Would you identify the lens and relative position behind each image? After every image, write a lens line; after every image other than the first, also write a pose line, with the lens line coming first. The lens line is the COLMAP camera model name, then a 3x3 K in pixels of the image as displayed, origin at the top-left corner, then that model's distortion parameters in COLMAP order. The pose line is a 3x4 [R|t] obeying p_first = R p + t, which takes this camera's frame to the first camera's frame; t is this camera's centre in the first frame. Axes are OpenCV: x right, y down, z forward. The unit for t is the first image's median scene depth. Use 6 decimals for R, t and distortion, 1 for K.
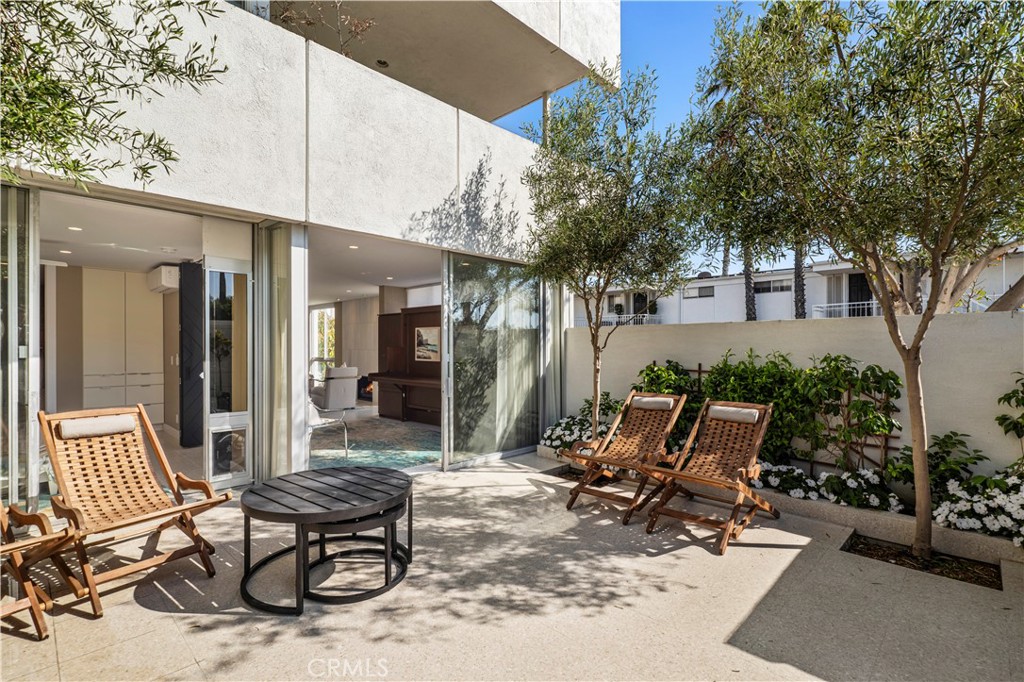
lens RADIAL K [[472.9, 0, 515.2], [0, 472.9, 345.0], [0, 0, 1]] dist [0.003779, 0.000171]
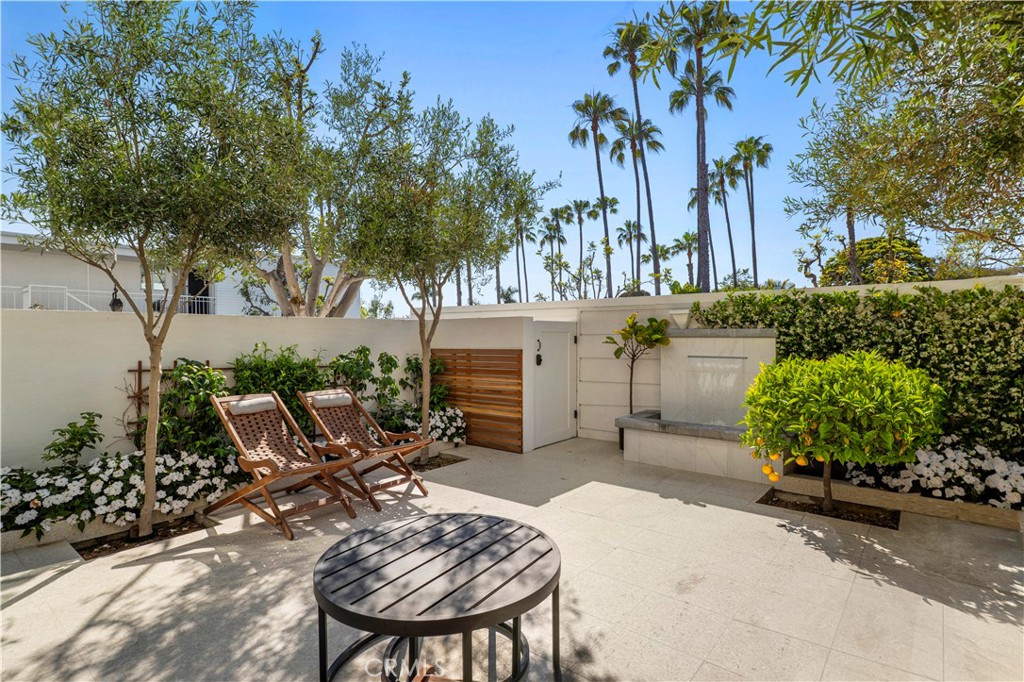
lens RADIAL K [[513.9, 0, 514.0], [0, 513.9, 338.0], [0, 0, 1]] dist [-0.002612, -0.000219]
pose [[-0.111757, 0.000863, 0.993735, -0.722623], [-0.002286, 0.999997, -0.001126, 0.000496], [-0.993733, -0.002398, -0.111755, 0.645047]]
